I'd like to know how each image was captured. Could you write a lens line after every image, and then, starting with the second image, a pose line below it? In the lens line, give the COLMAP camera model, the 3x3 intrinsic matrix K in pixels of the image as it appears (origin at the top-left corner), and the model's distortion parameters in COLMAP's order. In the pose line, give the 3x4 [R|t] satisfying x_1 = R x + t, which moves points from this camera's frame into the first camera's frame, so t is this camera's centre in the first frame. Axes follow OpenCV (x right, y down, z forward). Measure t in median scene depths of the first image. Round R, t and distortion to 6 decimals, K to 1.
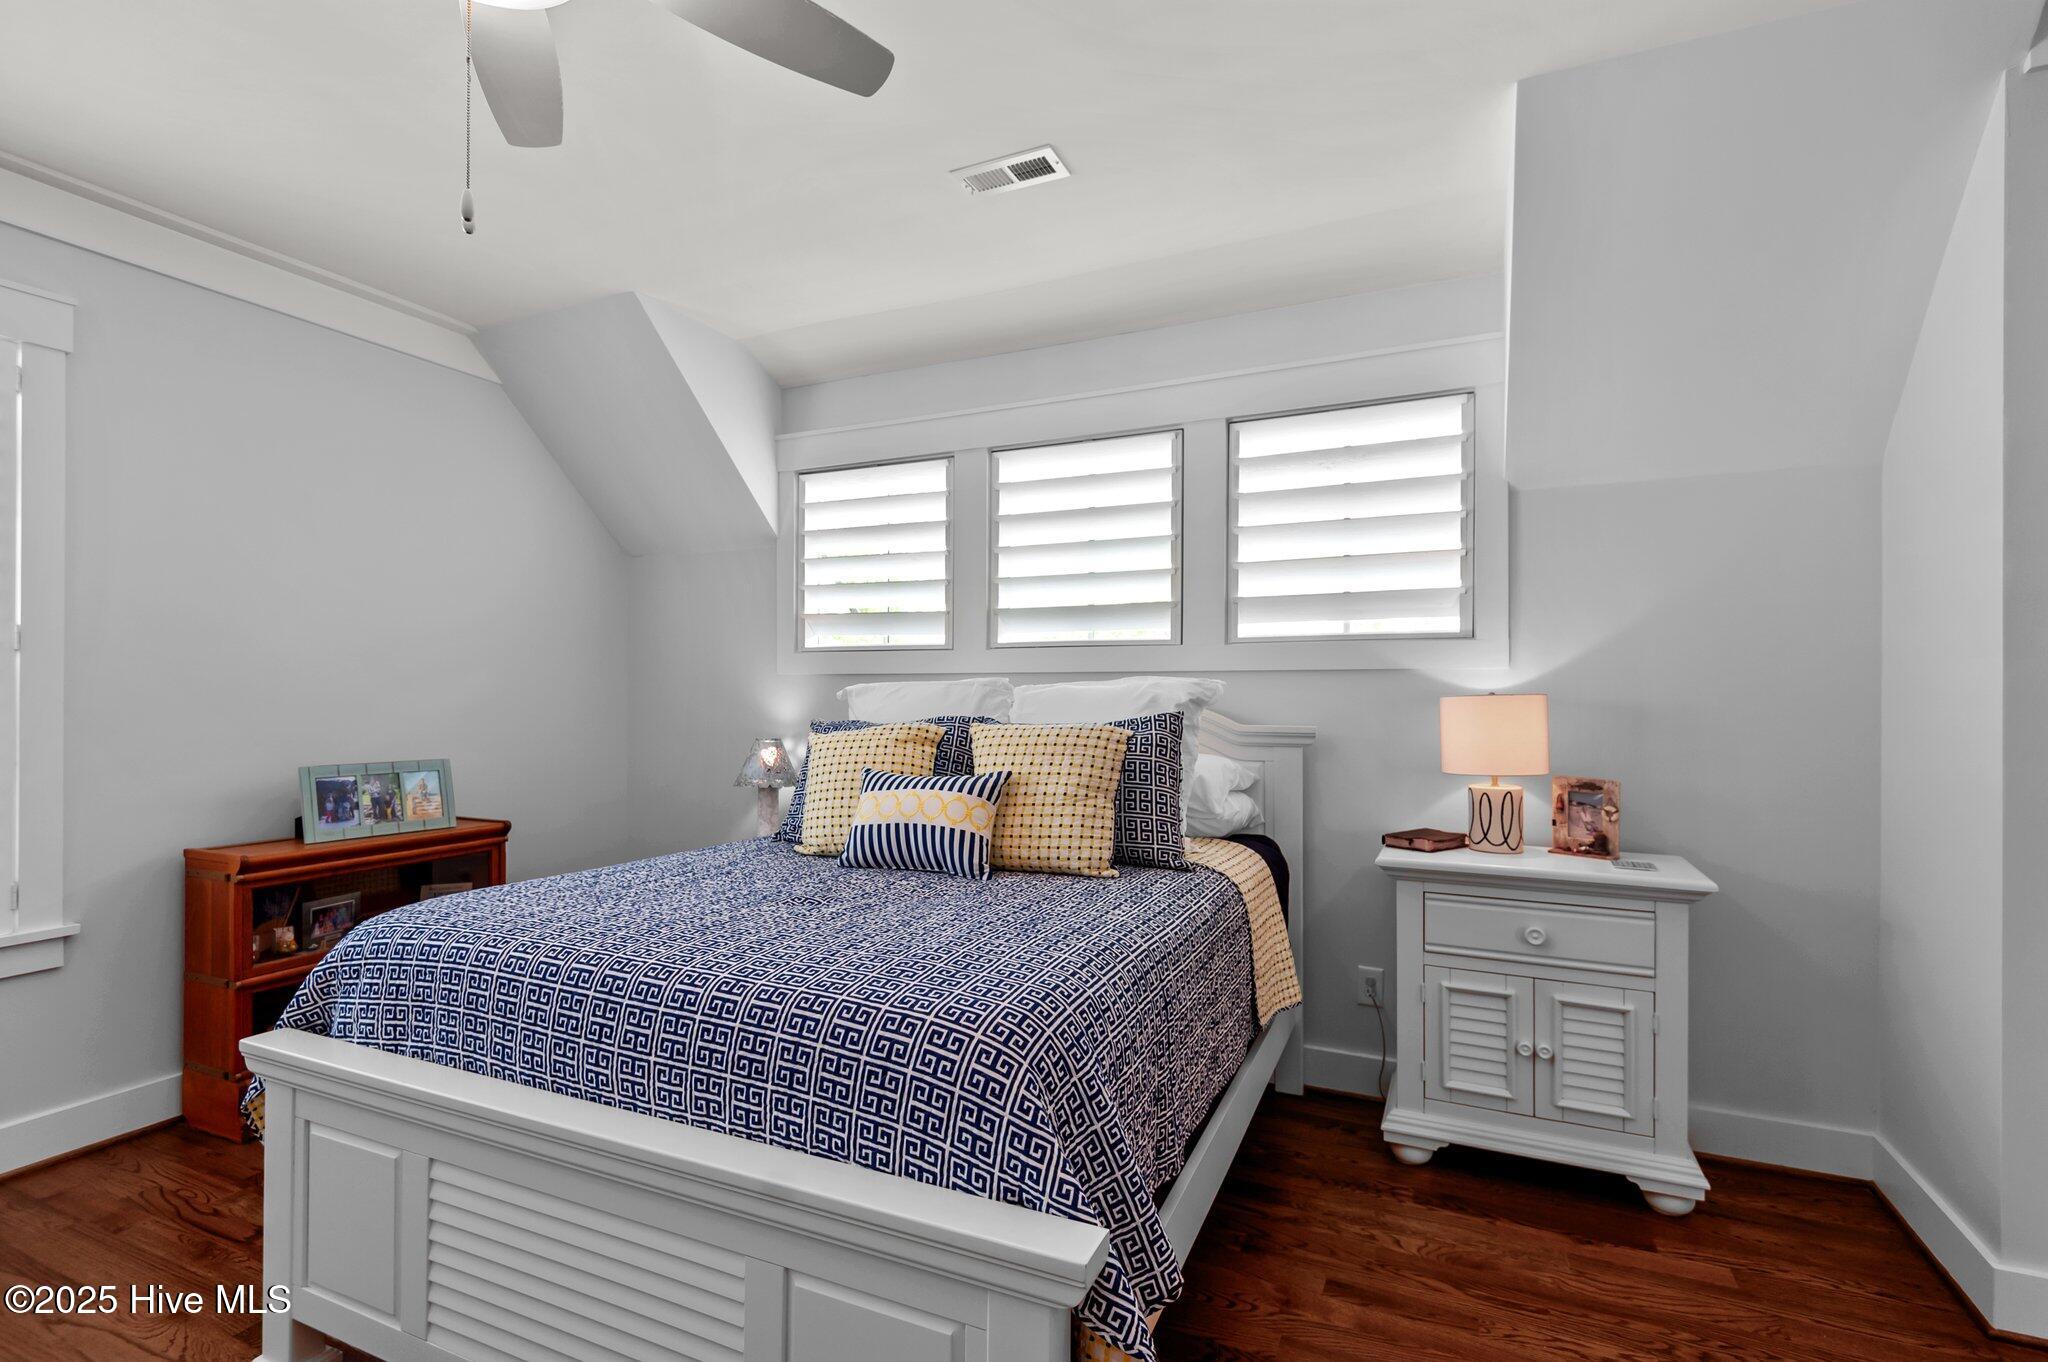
lens RADIAL K [[934.9, 0, 1027.7], [0, 934.9, 688.1], [0, 0, 1]] dist [0.001860, -0.000167]
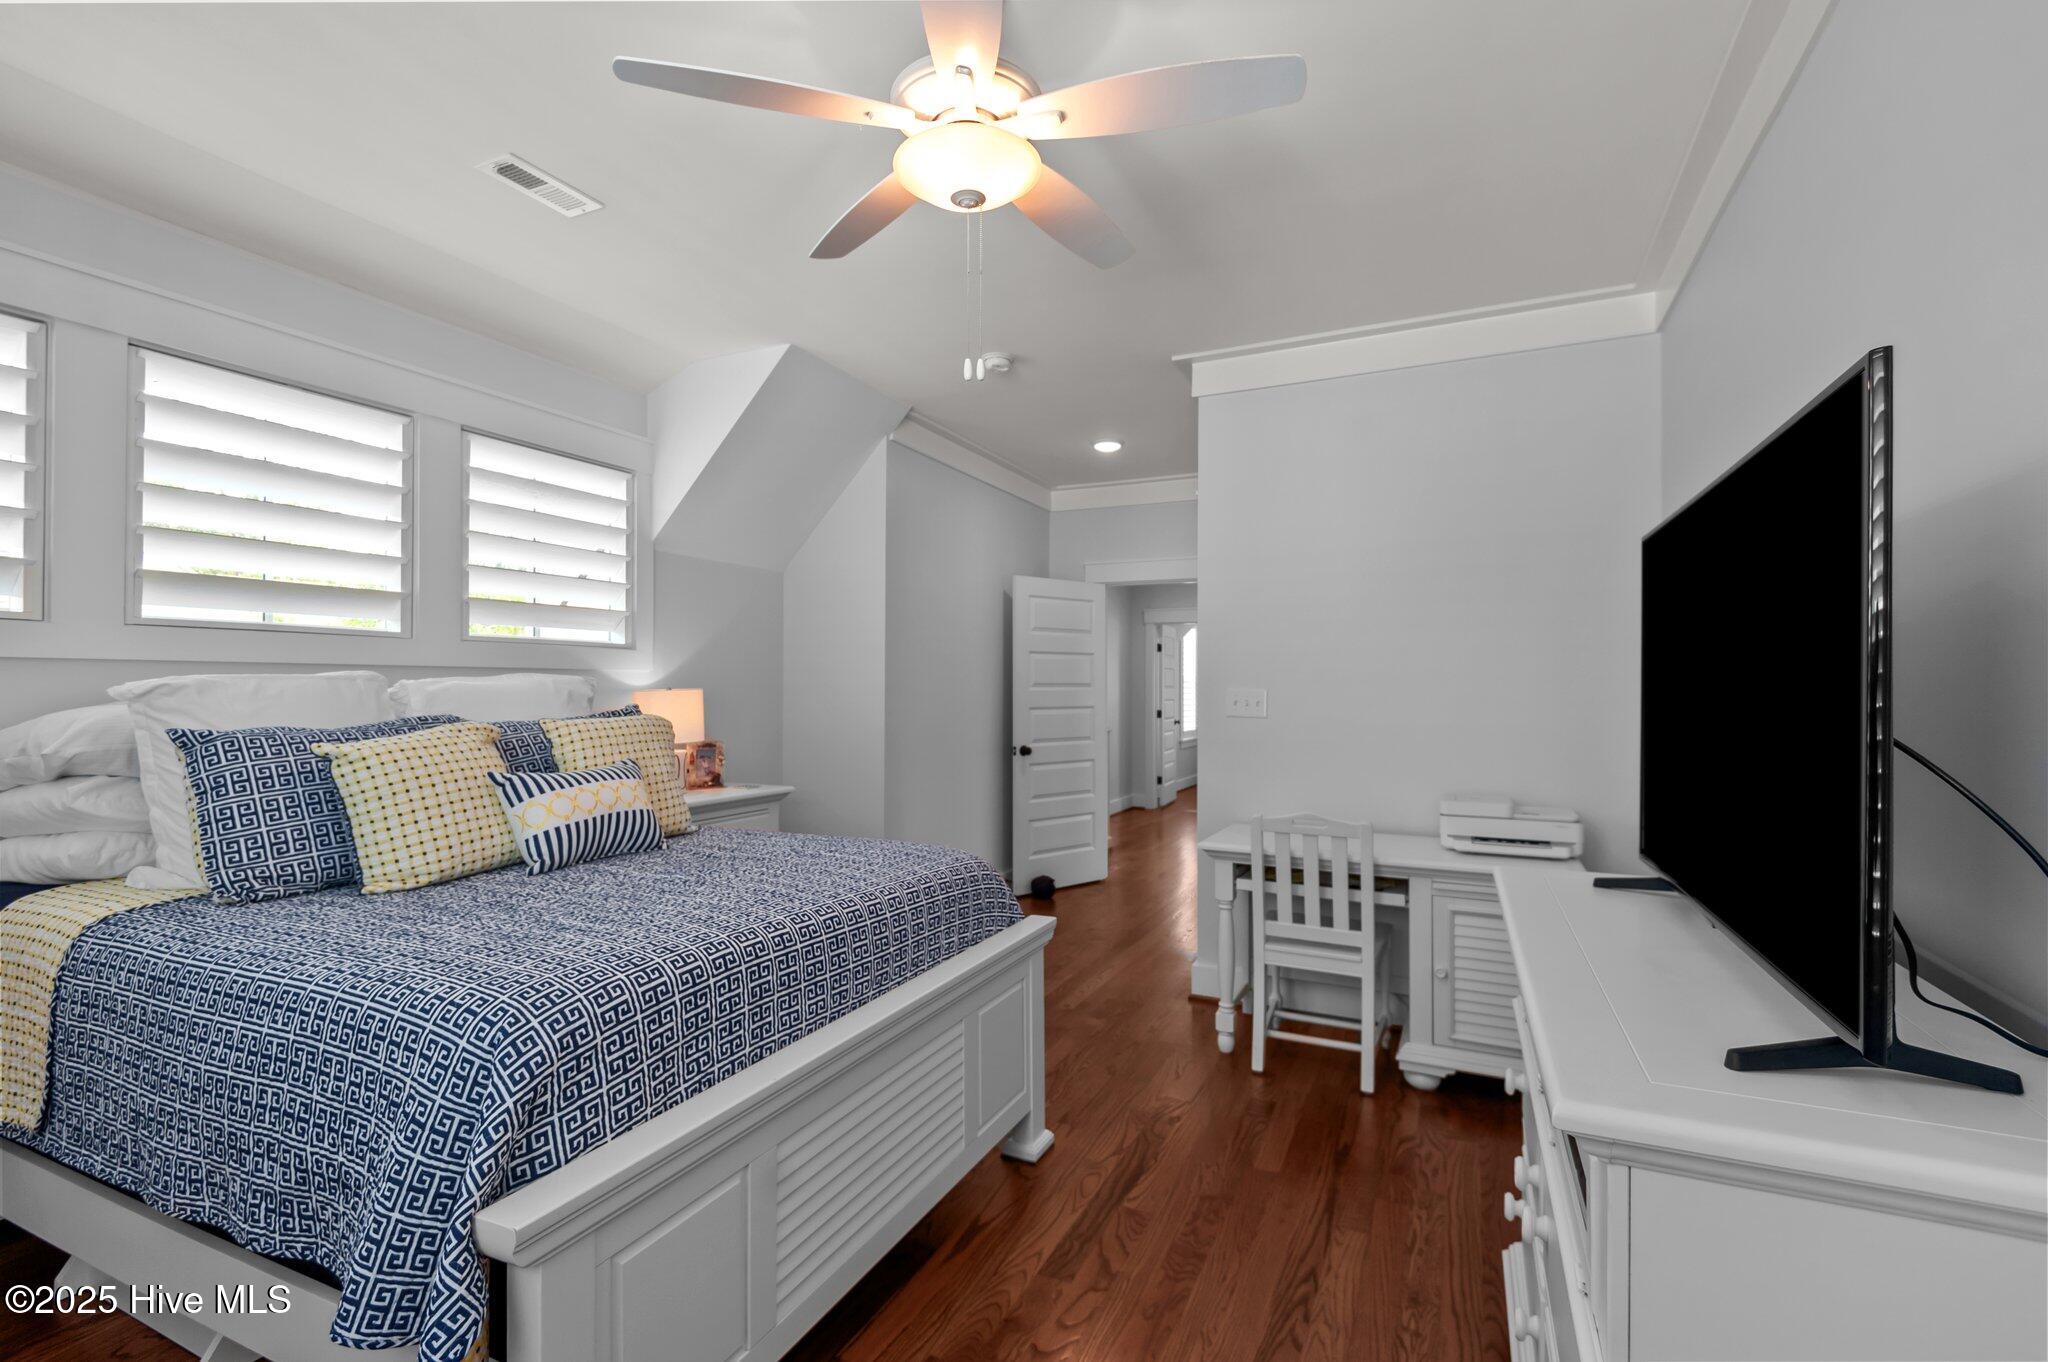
lens RADIAL K [[927.2, 0, 1024.0], [0, 927.2, 681.0], [0, 0, 1]] dist [-0.028503, -0.000116]
pose [[0.009172, 0.007843, 0.999927, -0.887035], [-0.008344, 0.999935, -0.007767, 0.001153], [-0.999923, -0.008272, 0.009237, 0.392061]]
